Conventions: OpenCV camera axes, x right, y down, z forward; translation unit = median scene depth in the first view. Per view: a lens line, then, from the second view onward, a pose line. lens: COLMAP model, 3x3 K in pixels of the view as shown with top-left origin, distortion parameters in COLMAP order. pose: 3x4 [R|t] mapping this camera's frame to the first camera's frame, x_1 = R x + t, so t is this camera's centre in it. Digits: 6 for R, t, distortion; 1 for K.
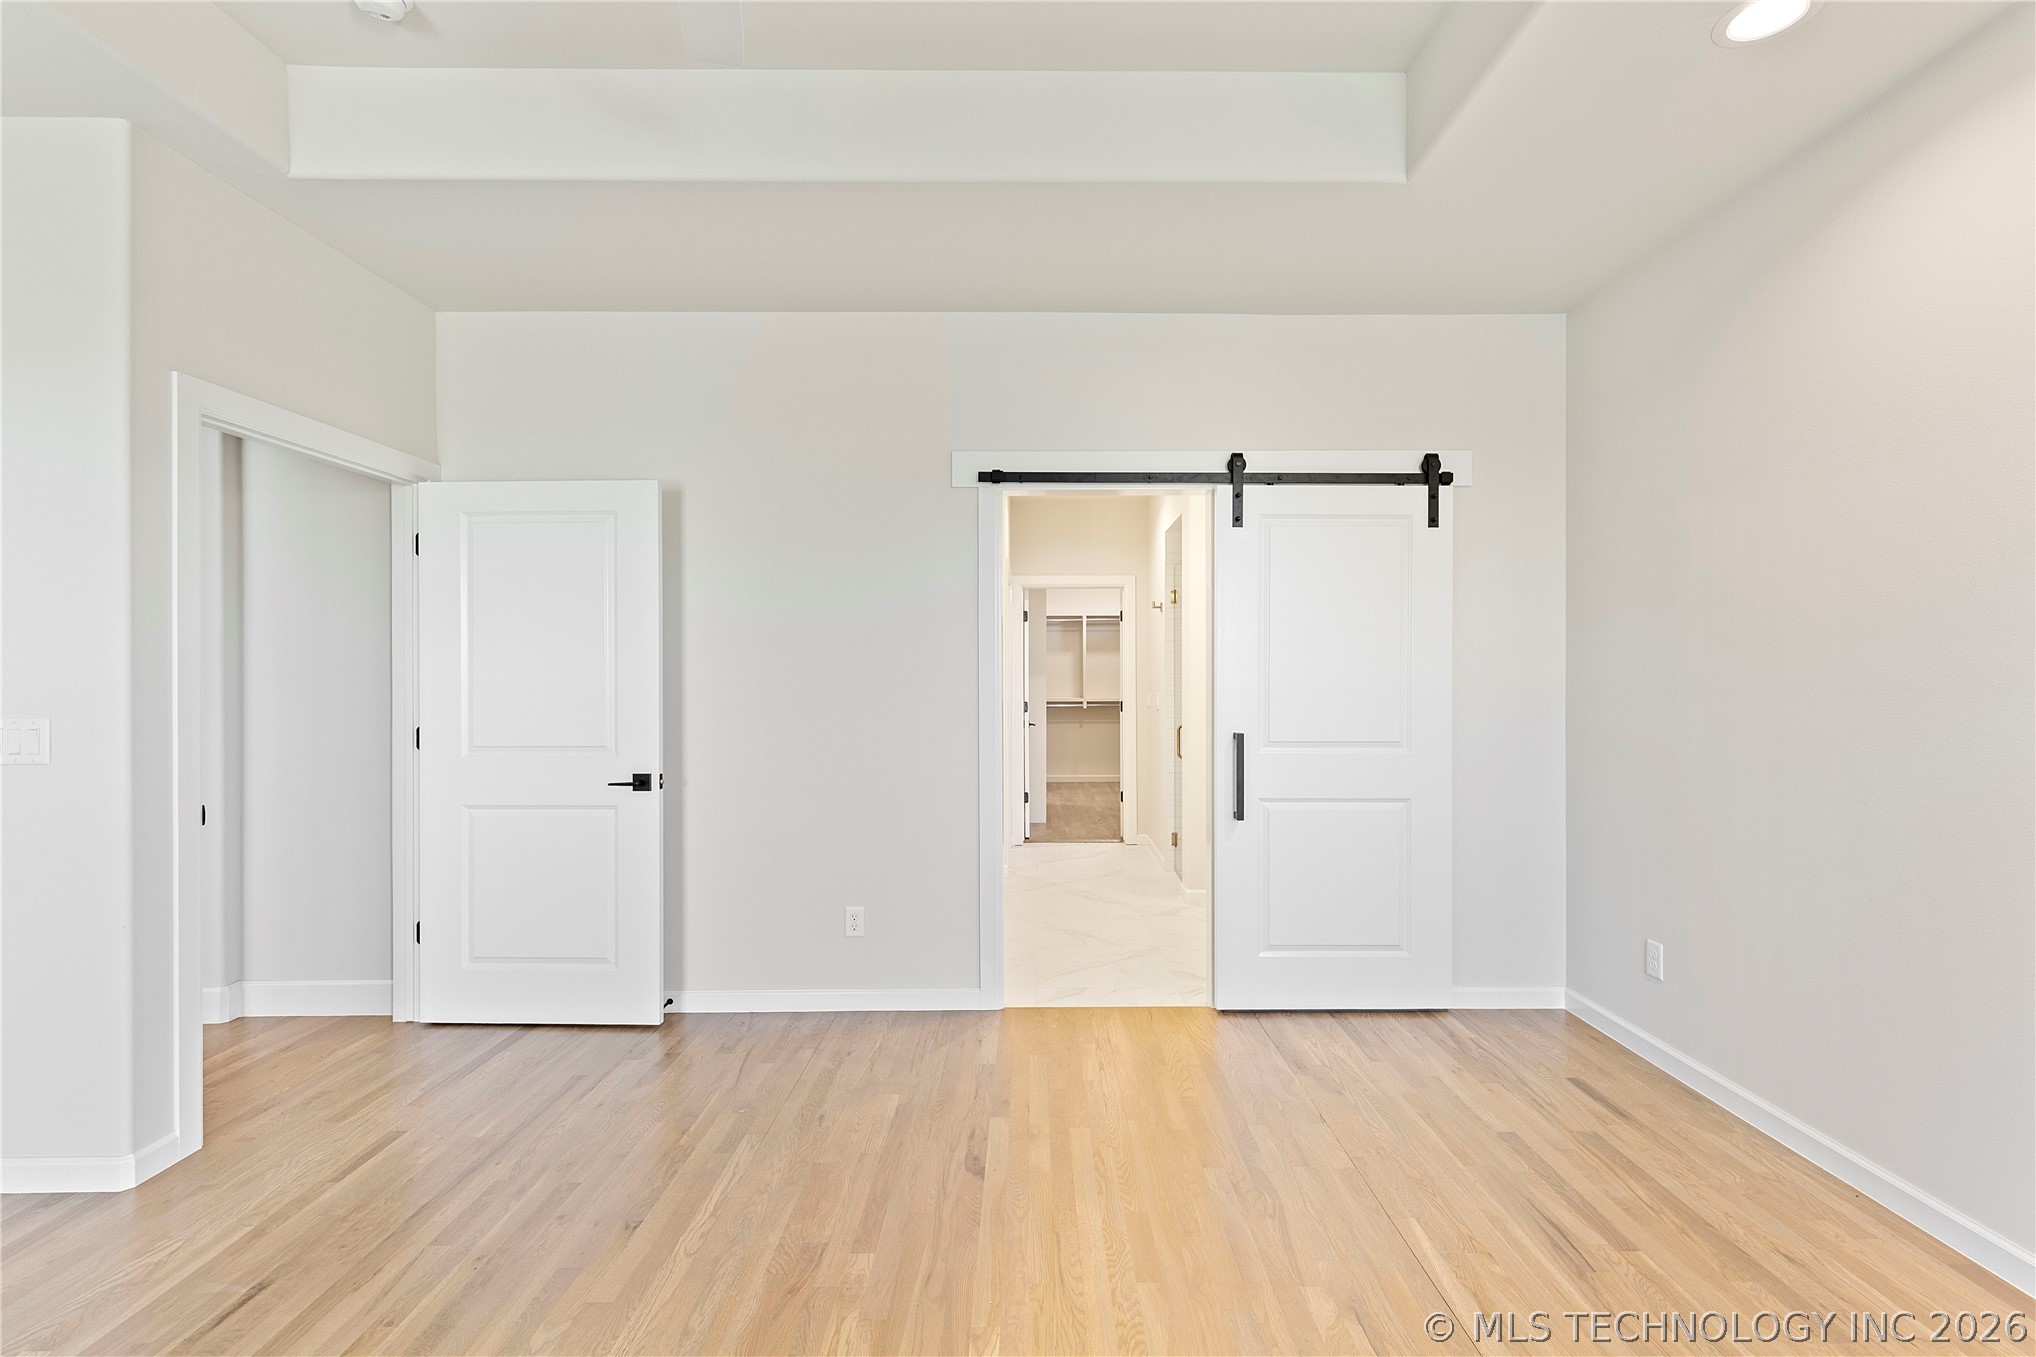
lens RADIAL K [[867.0, 0, 1088.8], [0, 867.0, 679.9], [0, 0, 1]] dist [0.000848, -0.000091]
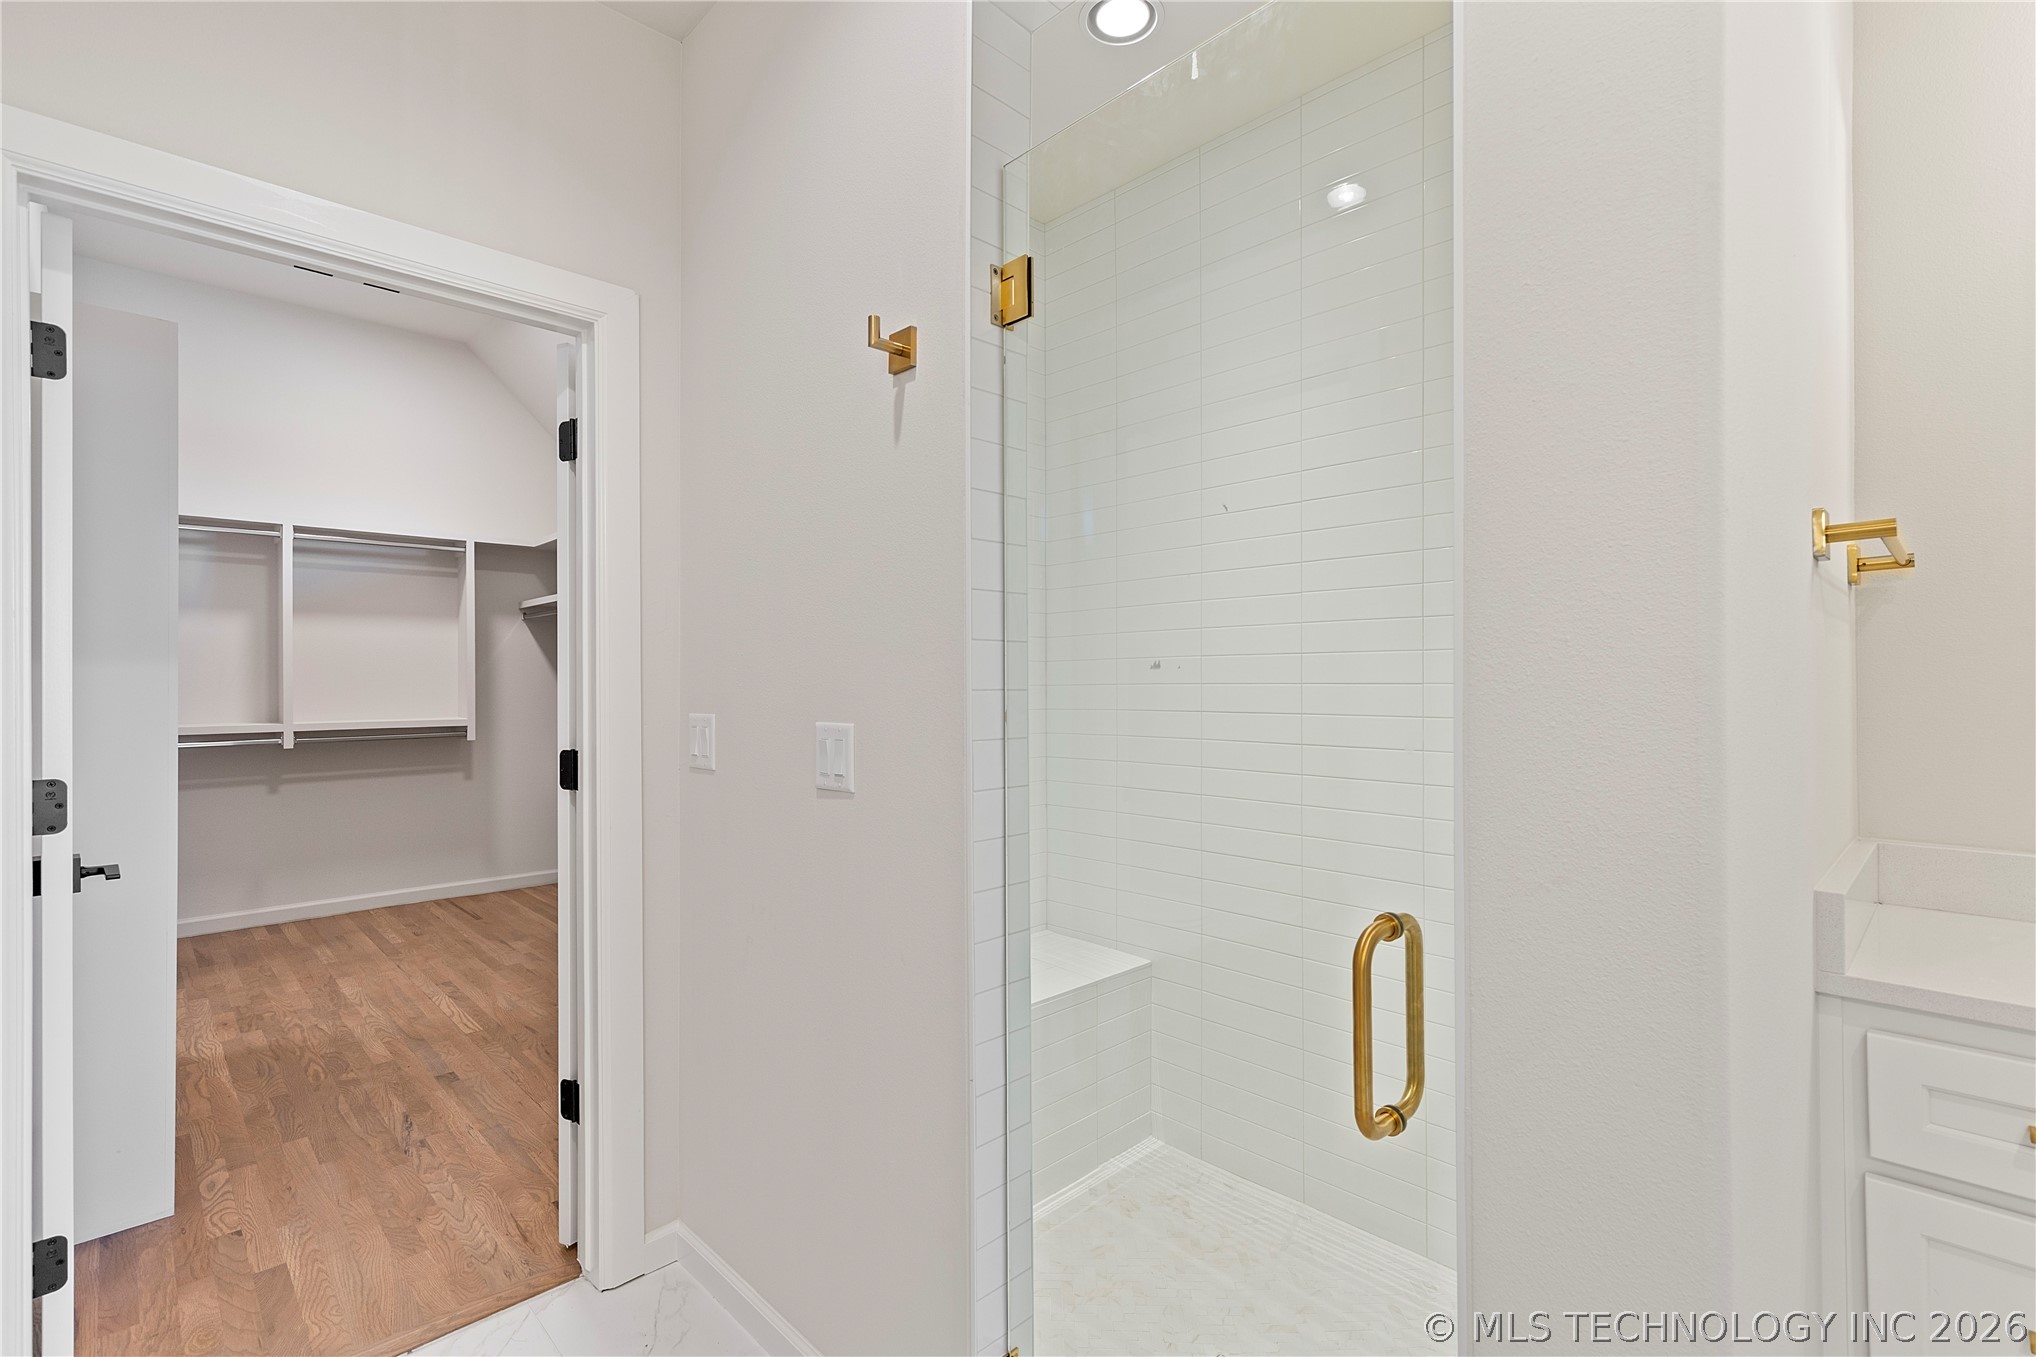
lens RADIAL K [[920.7, 0, 1038.9], [0, 920.7, 685.2], [0, 0, 1]] dist [0.009239, -0.000692]
pose [[0.751153, -0.000824, 0.660128, -0.028216], [0.000626, 1.000000, 0.000536, 0.002573], [-0.660128, 0.000011, 0.751153, 0.452426]]
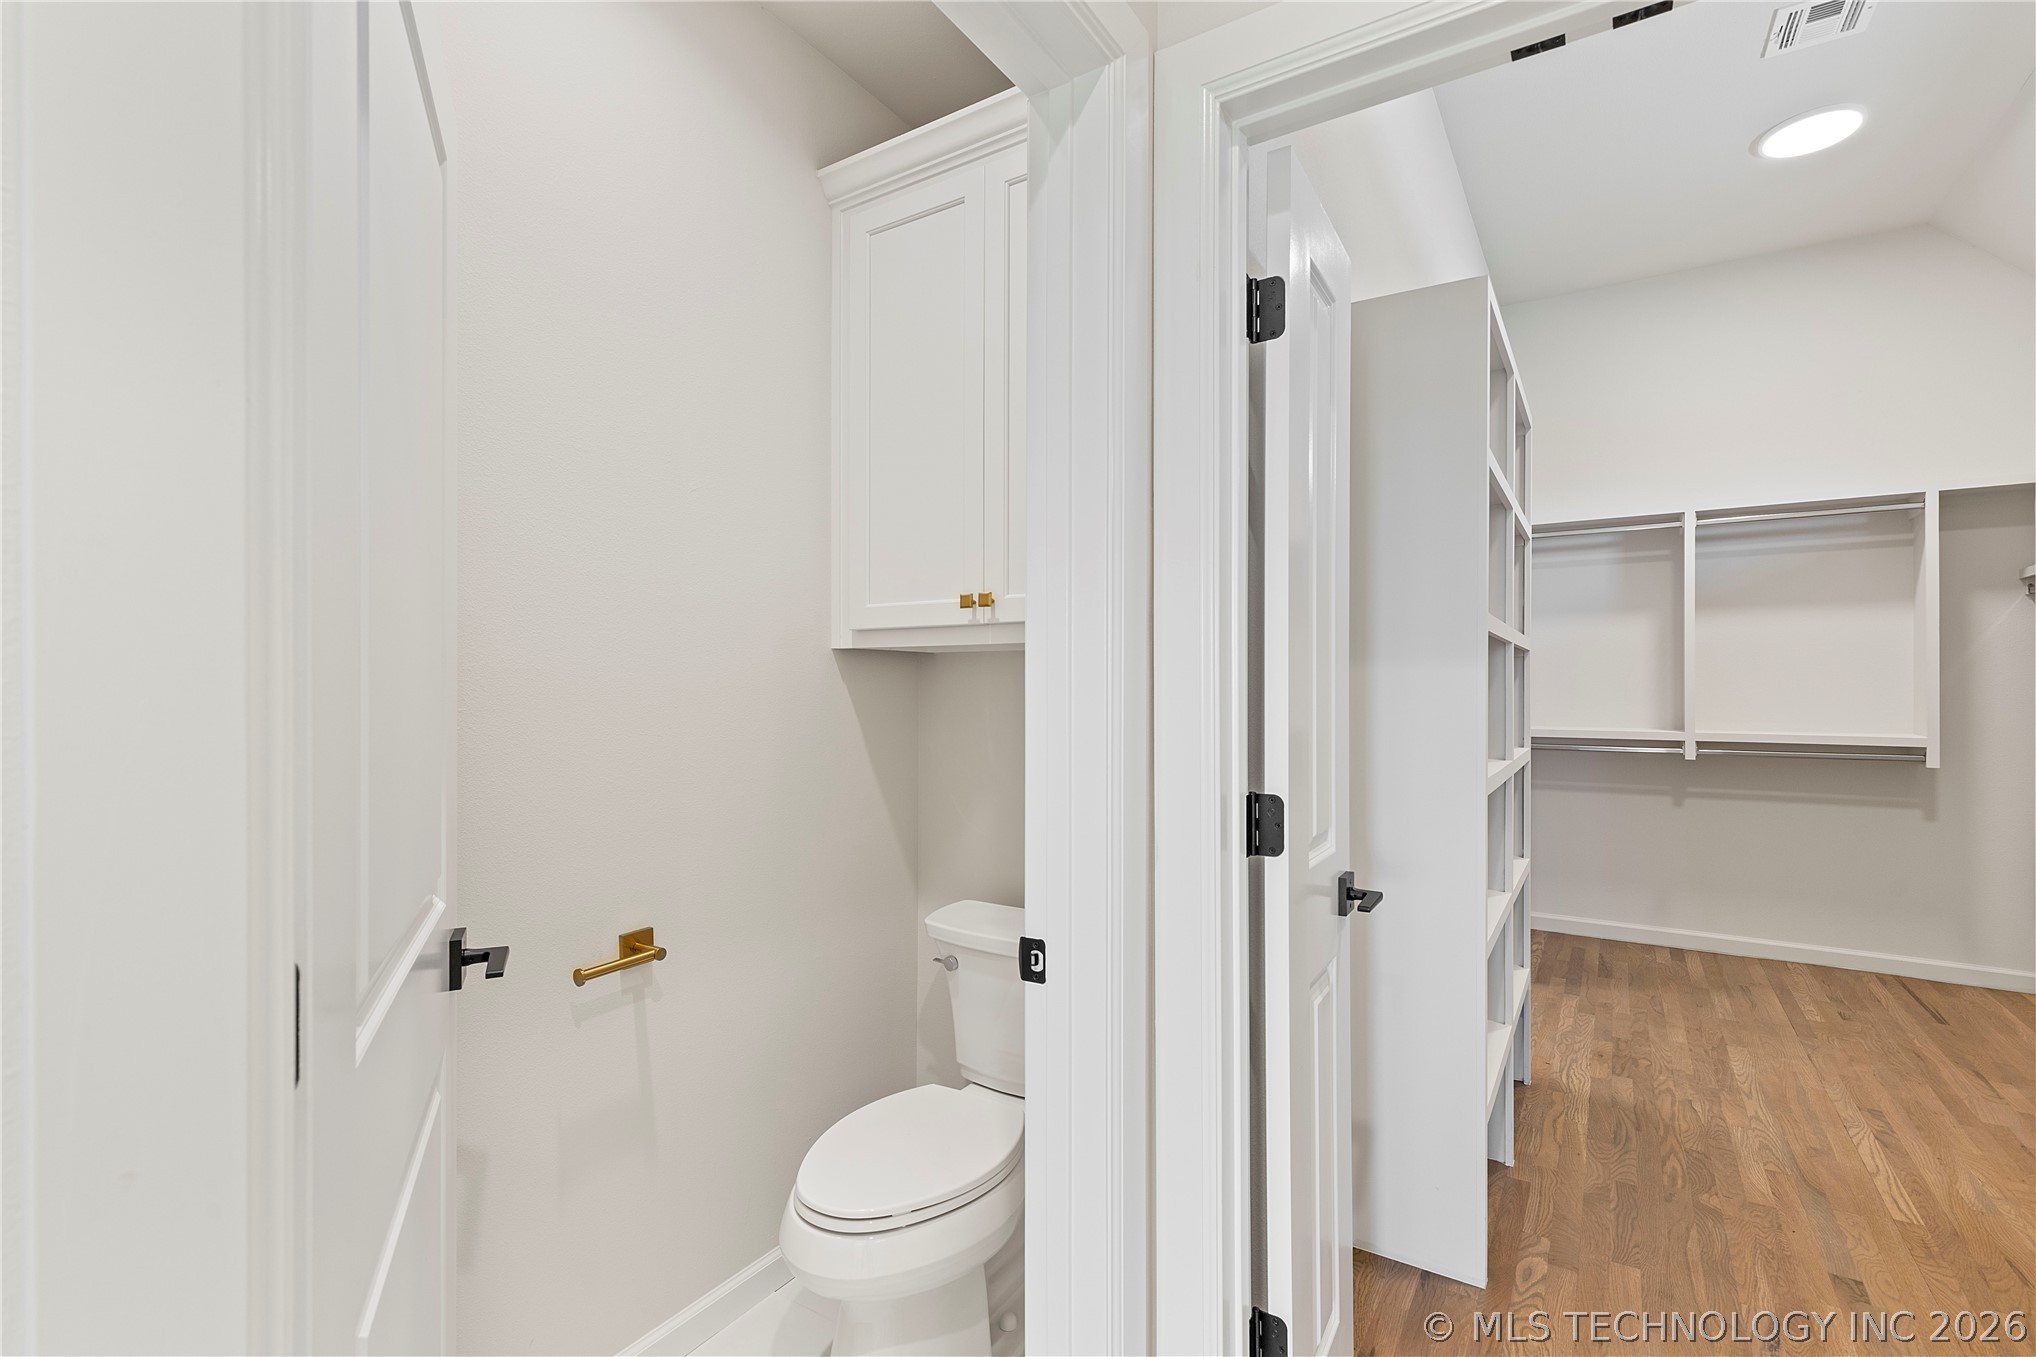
lens RADIAL K [[915.2, 0, 1036.8], [0, 915.2, 684.0], [0, 0, 1]] dist [0.010041, -0.001439]
pose [[0.812152, 0.002027, -0.583442, -0.002147], [-0.004122, 0.999989, -0.002265, 0.002184], [0.583431, 0.004244, 0.812152, 0.536882]]
